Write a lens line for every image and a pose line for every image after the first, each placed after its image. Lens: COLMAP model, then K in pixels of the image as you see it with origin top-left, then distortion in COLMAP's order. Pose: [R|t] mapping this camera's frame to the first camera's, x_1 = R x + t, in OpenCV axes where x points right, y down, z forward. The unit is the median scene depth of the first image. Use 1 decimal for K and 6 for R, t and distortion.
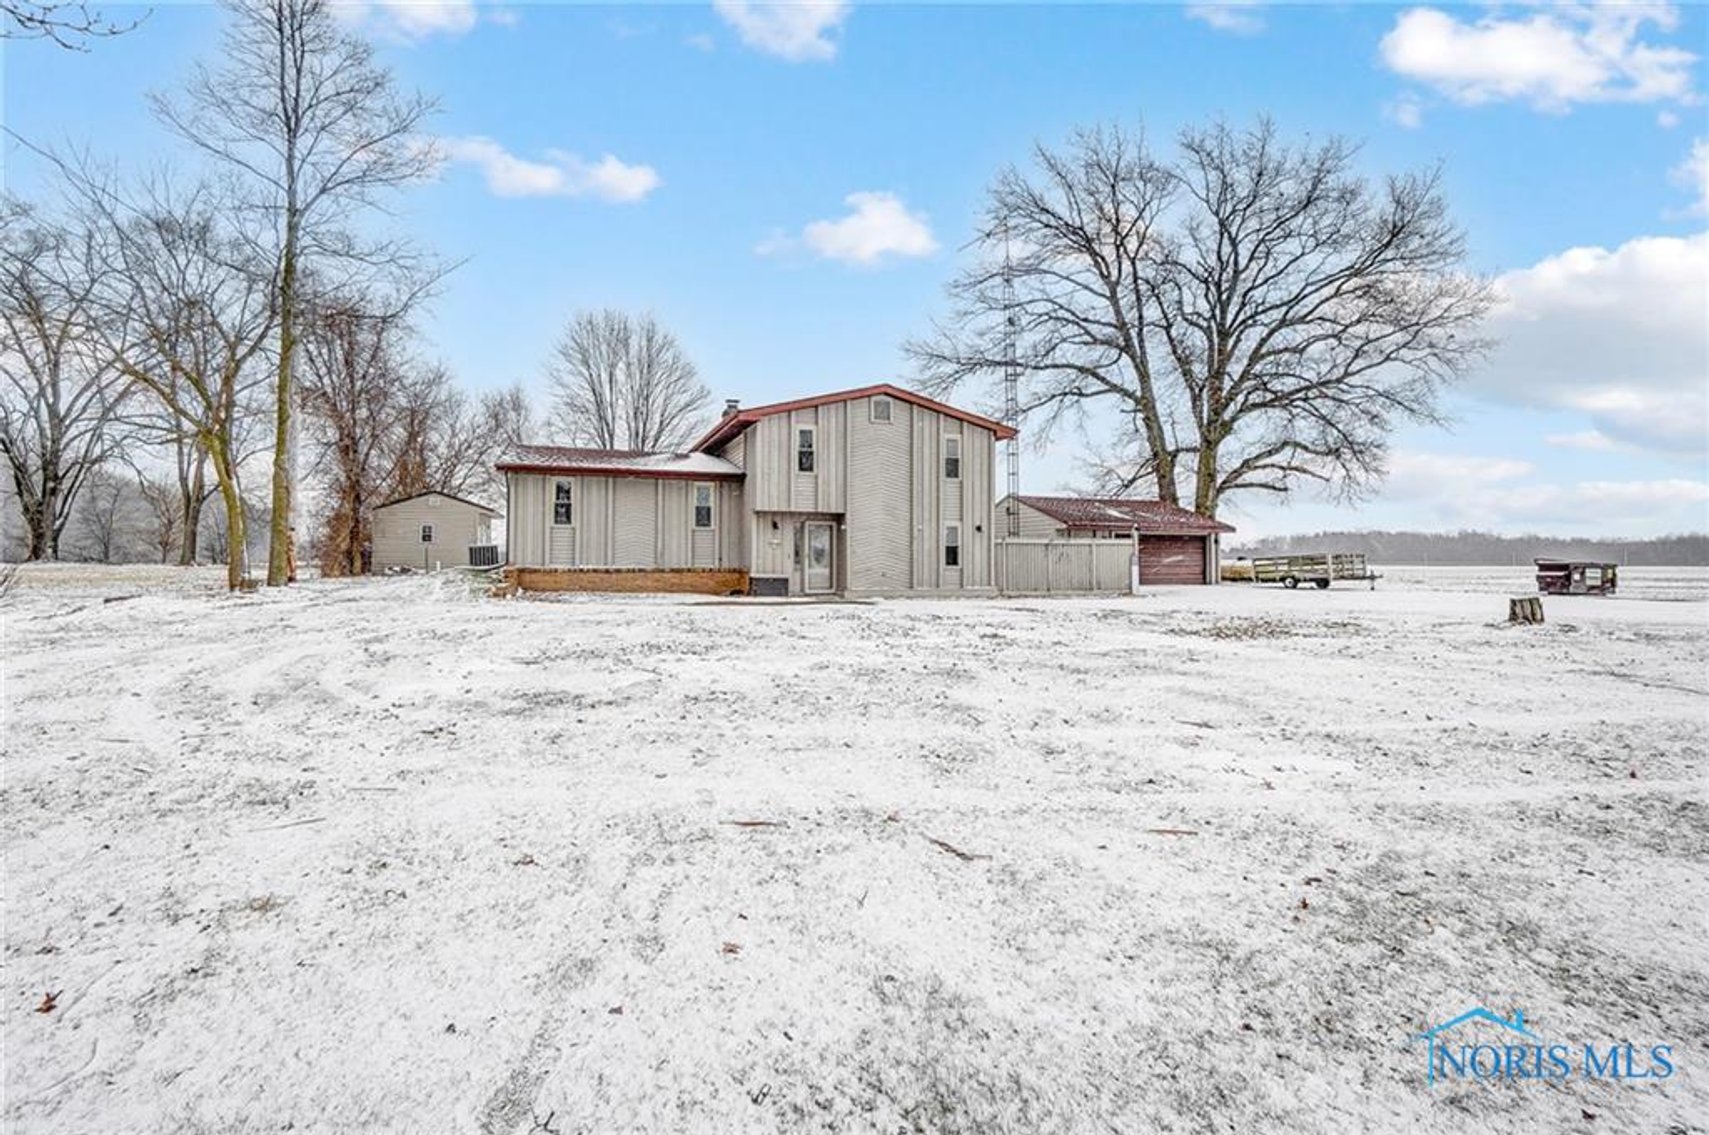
lens RADIAL K [[763.8, 0, 842.6], [0, 763.8, 559.5], [0, 0, 1]] dist [-0.015533, -0.000207]
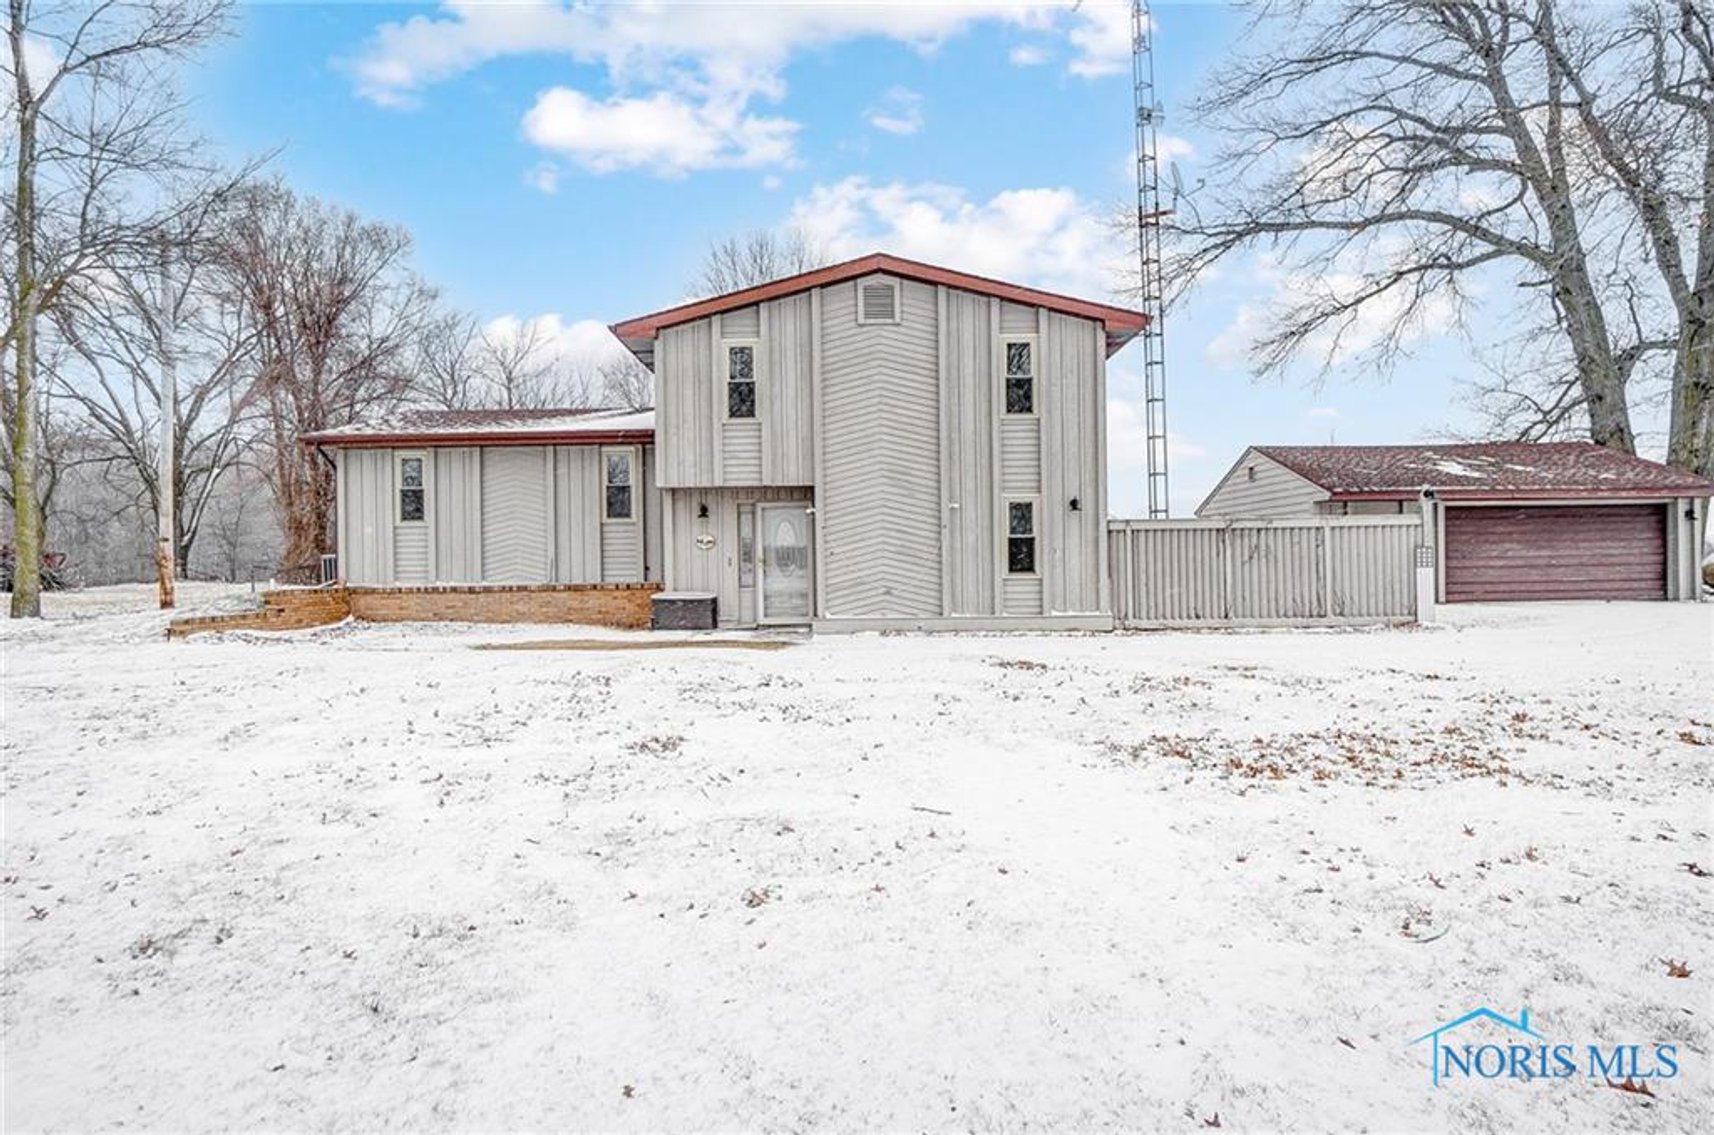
lens RADIAL K [[1004.0, 0, 856.0], [0, 1004.0, 577.8], [0, 0, 1]] dist [-0.020039, 0.017871]
pose [[0.942724, -0.013769, -0.333290, 0.270857], [0.018320, 0.999777, 0.010517, 0.001573], [0.333071, -0.016021, 0.942766, 0.278802]]
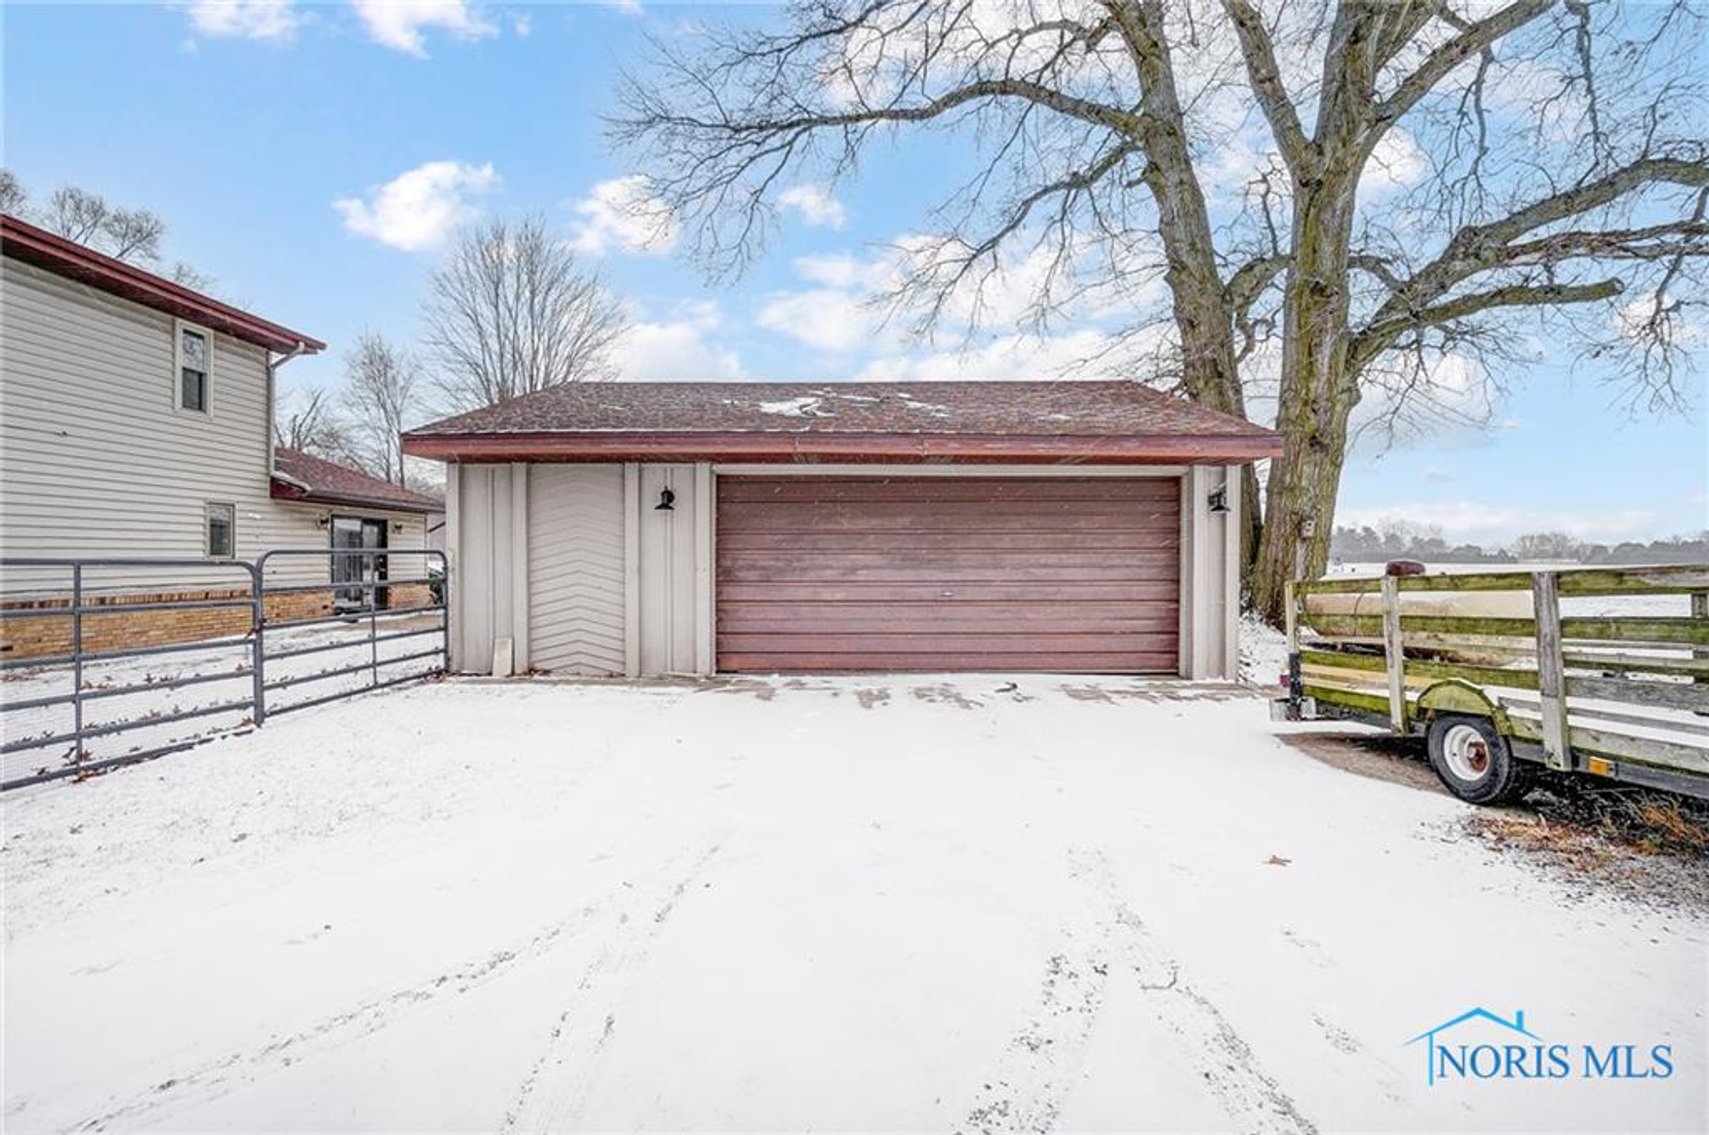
lens RADIAL K [[809.8, 0, 861.7], [0, 809.8, 554.3], [0, 0, 1]] dist [-0.004415, -0.000990]
pose [[0.952376, -0.005448, -0.304877, 0.653536], [0.003628, 0.999972, -0.006535, -0.006973], [0.304904, 0.005118, 0.952369, 1.025786]]
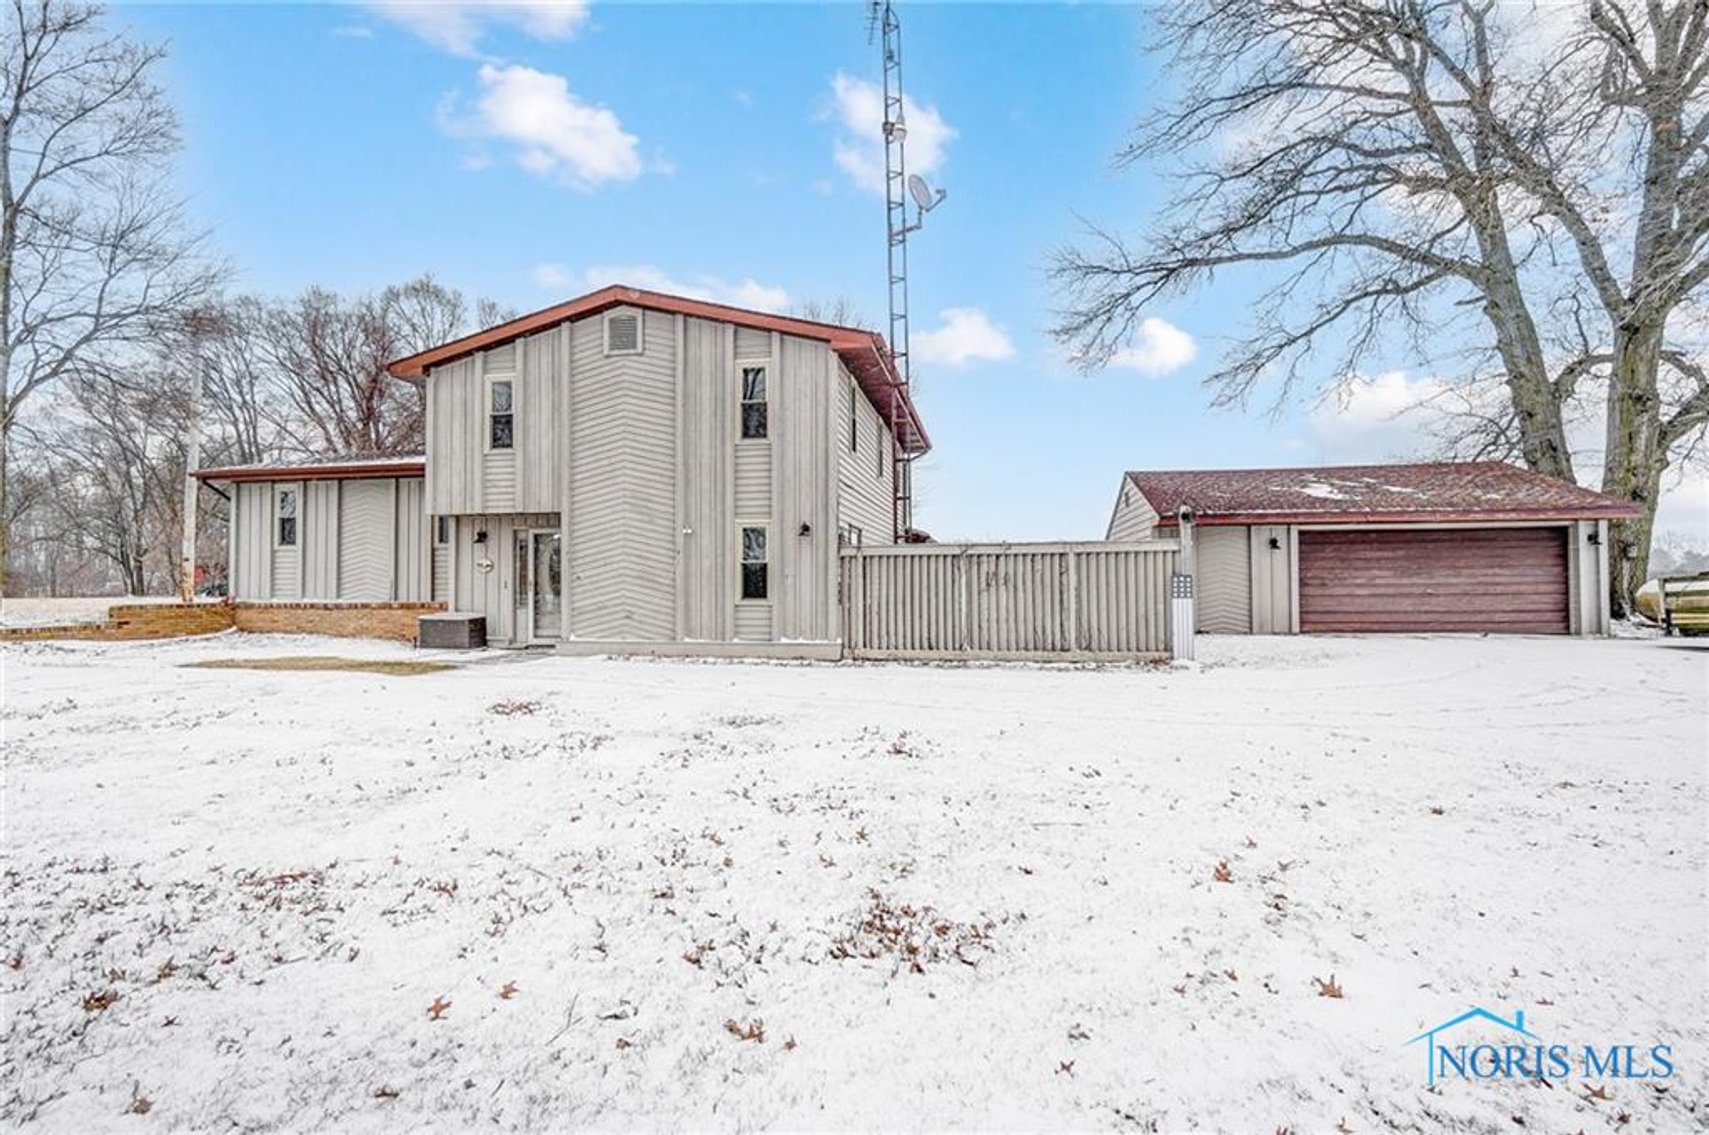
lens RADIAL K [[809.8, 0, 845.4], [0, 809.8, 569.1], [0, 0, 1]] dist [-0.004415, -0.000990]
pose [[0.870693, -0.016453, -0.491552, 0.481820], [0.009717, 0.999821, -0.016253, -0.003391], [0.491731, 0.009375, 0.870697, 0.528027]]
